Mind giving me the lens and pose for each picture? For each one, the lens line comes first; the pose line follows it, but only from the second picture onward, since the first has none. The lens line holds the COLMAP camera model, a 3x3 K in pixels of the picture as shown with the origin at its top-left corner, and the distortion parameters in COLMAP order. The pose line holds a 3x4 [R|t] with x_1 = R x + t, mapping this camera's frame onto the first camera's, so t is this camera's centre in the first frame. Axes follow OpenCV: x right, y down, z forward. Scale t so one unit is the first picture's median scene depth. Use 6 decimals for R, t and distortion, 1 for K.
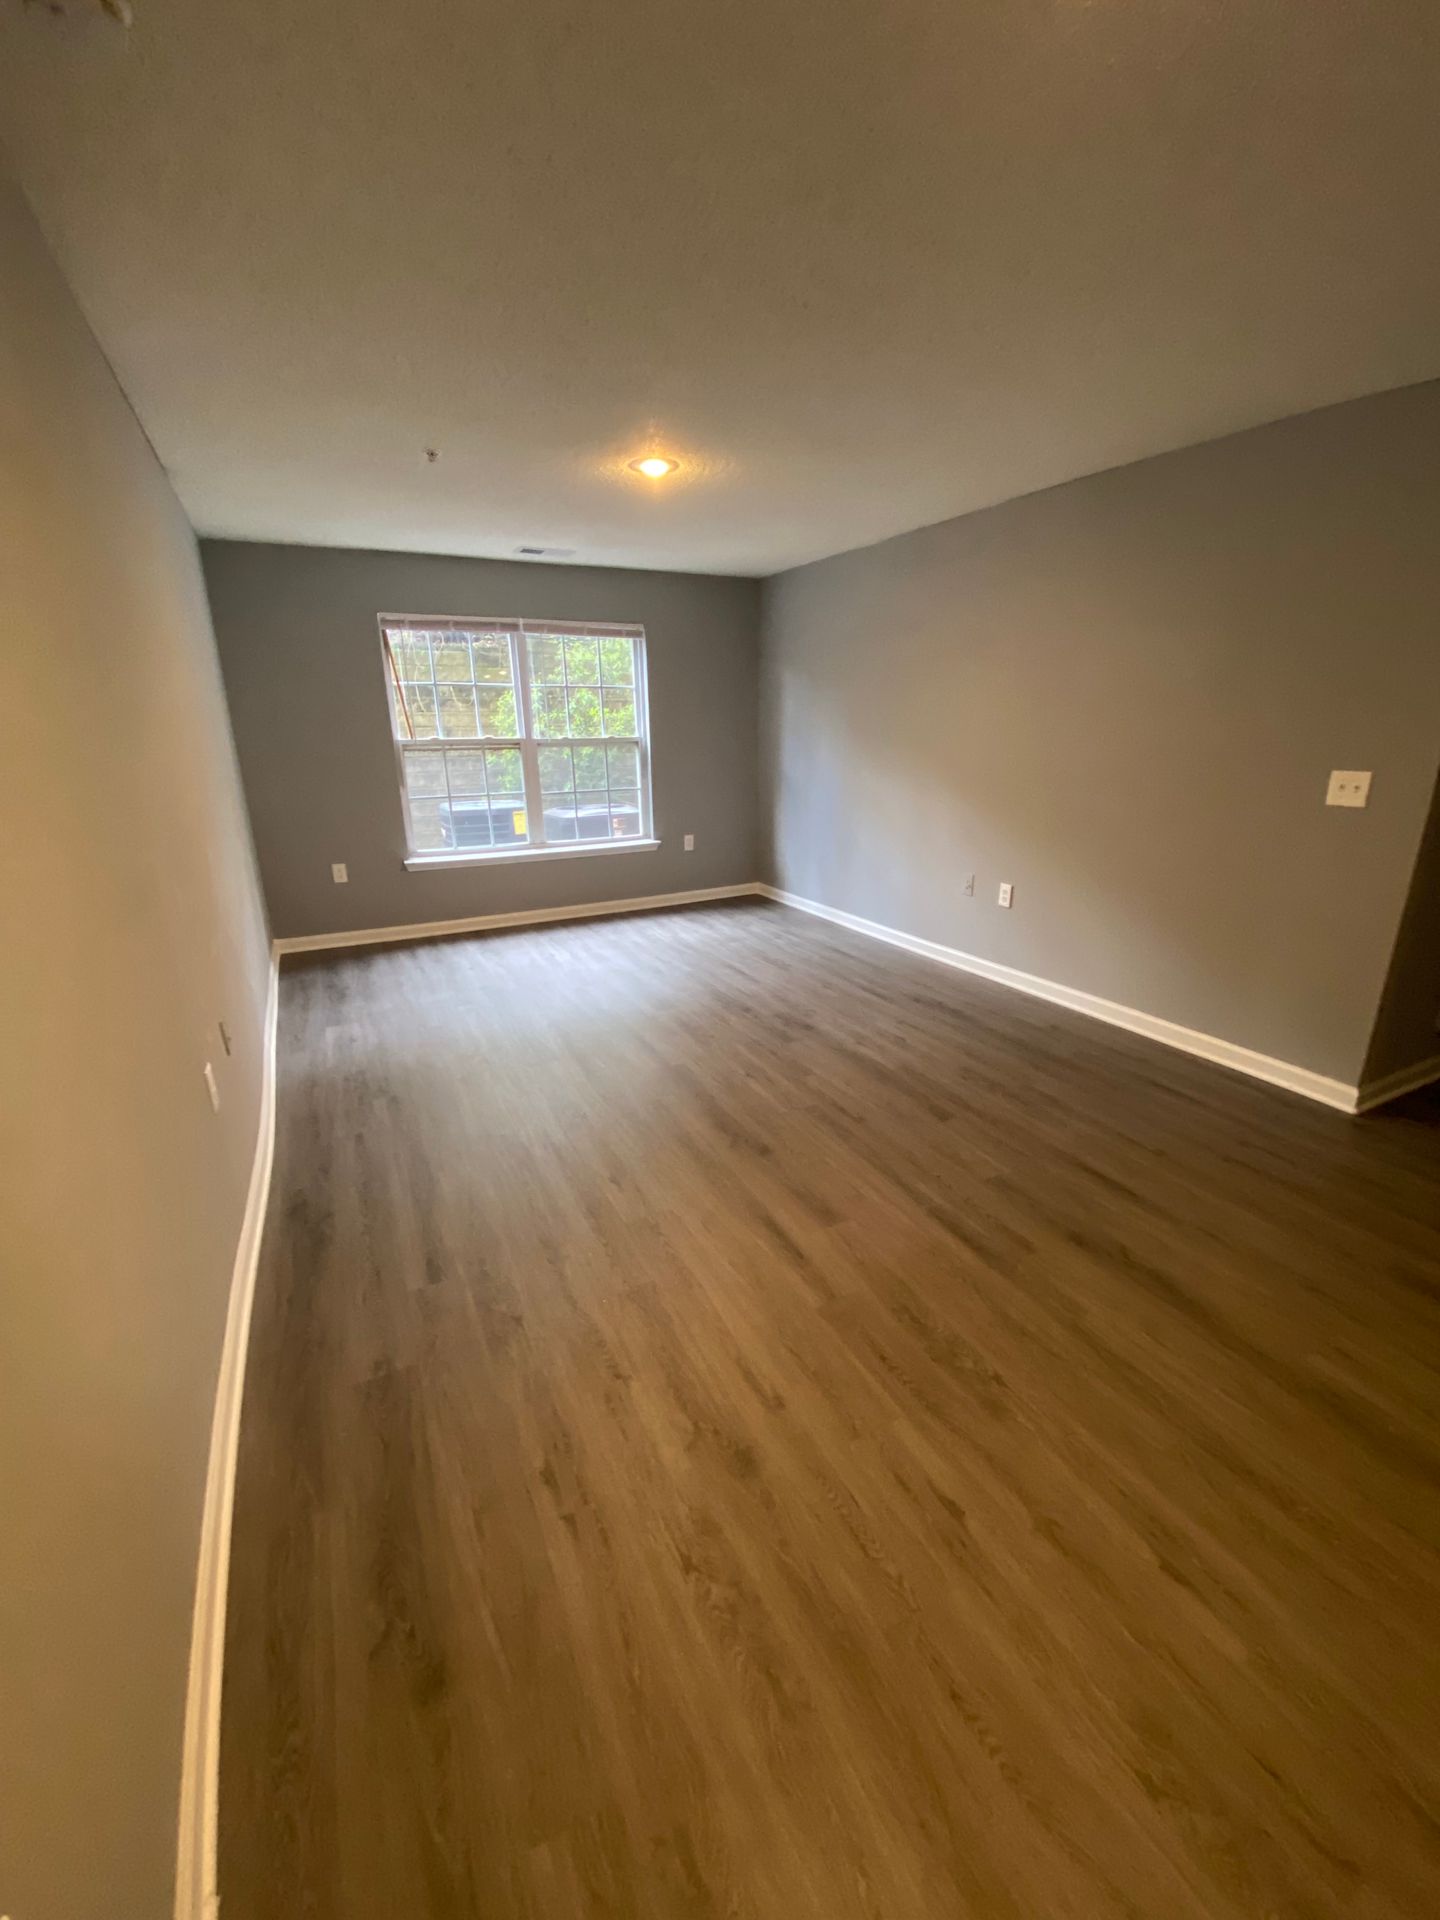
lens RADIAL K [[769.8, 0, 716.5], [0, 769.8, 955.4], [0, 0, 1]] dist [0.042971, -0.026194]
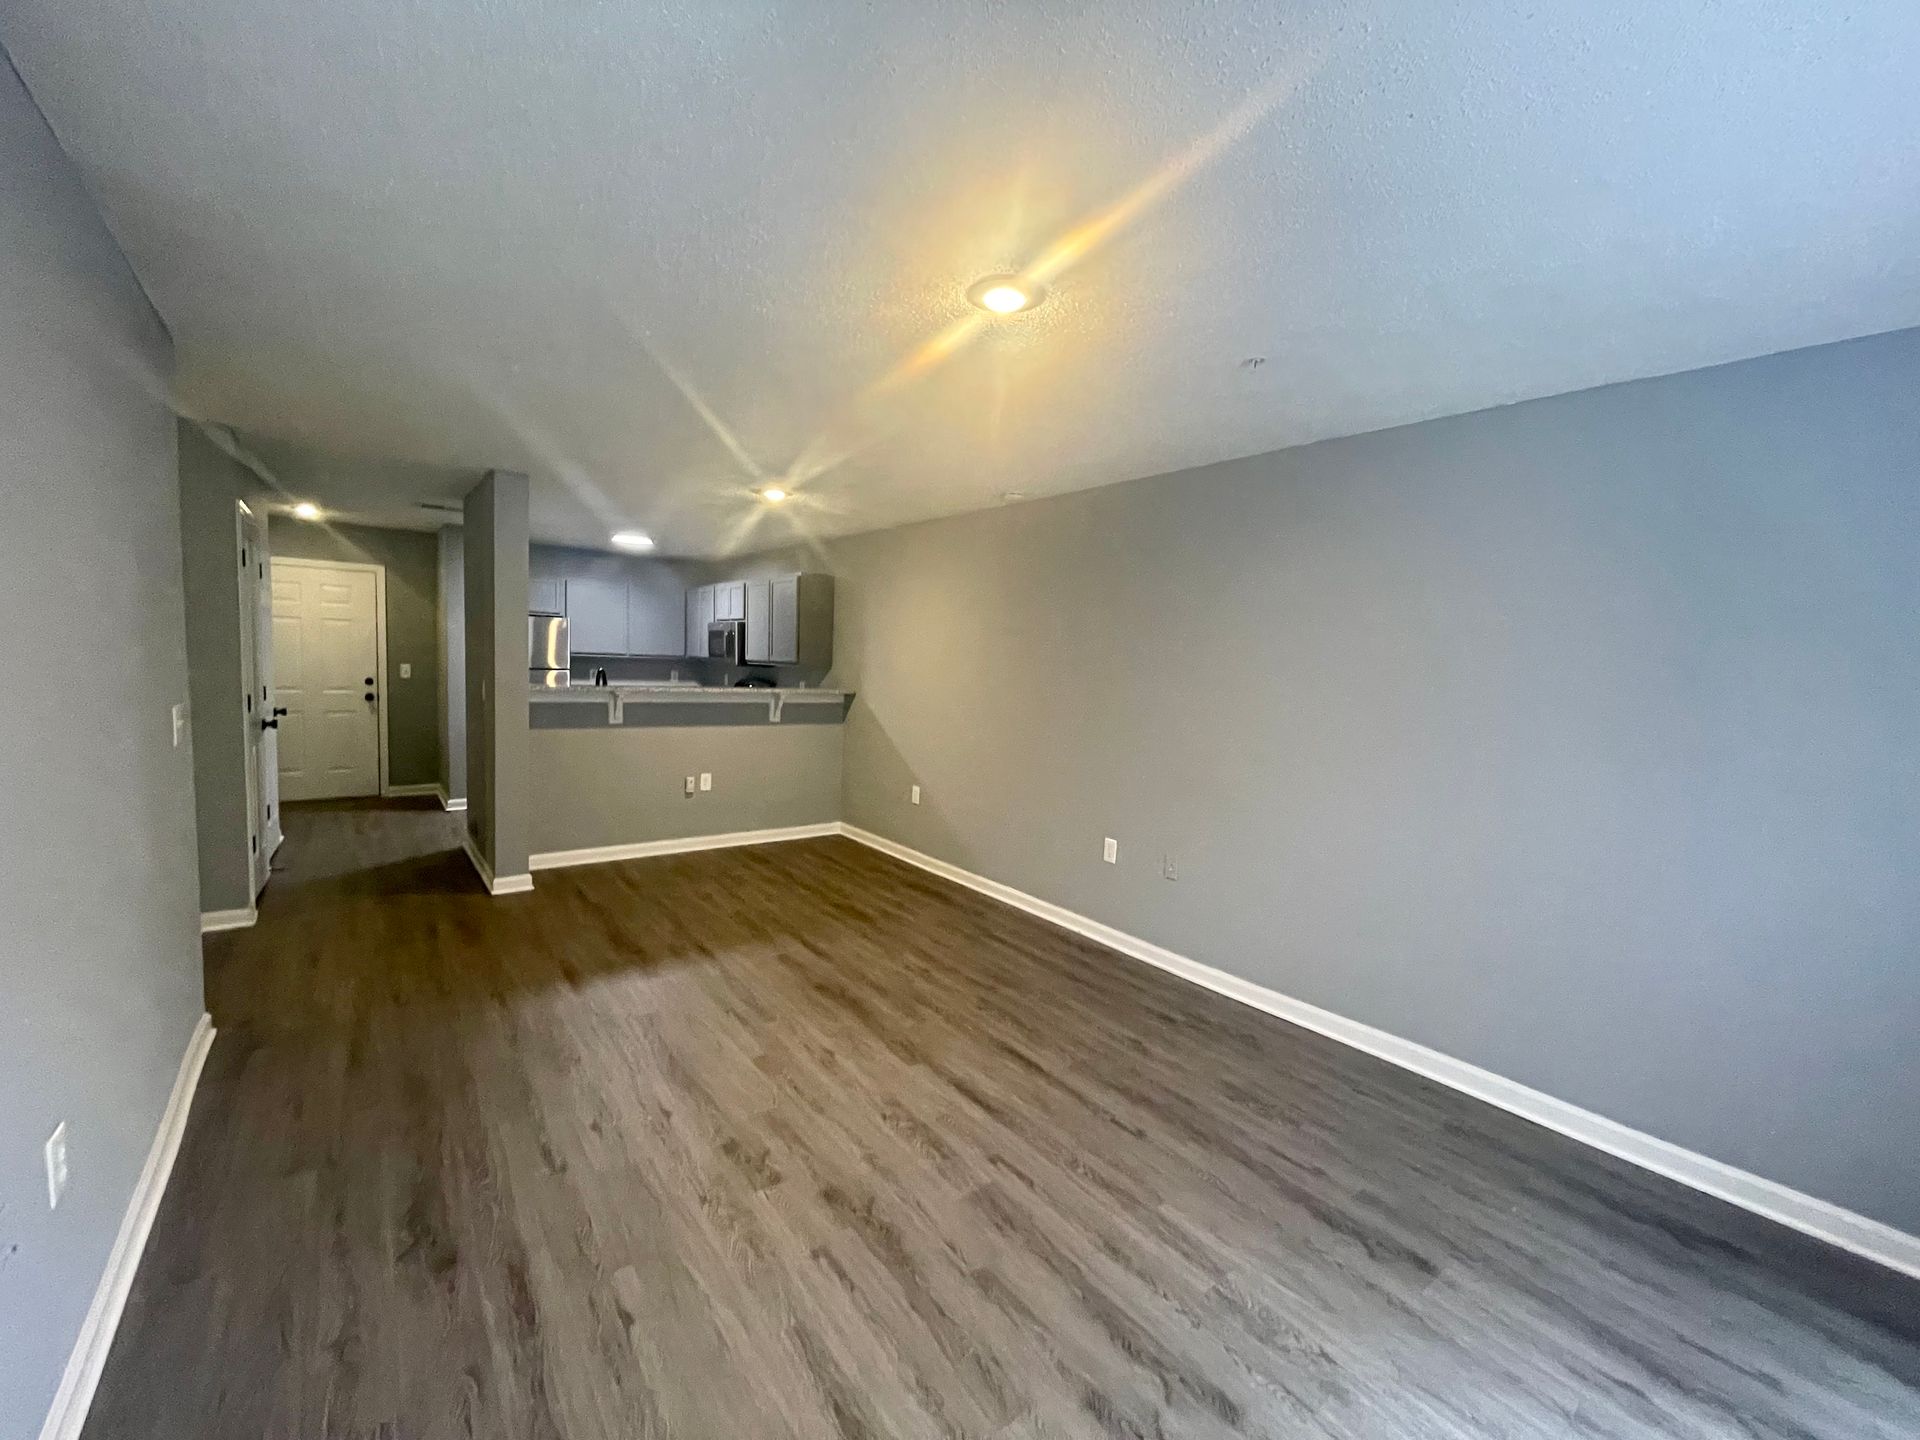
lens RADIAL K [[779.5, 0, 962.5], [0, 779.5, 717.7], [0, 0, 1]] dist [-0.000119, -0.000284]
pose [[-0.980190, -0.011183, -0.197744, 0.104248], [-0.084034, 0.927567, 0.364084, -0.758481], [0.179349, 0.373489, -0.910132, 2.383578]]
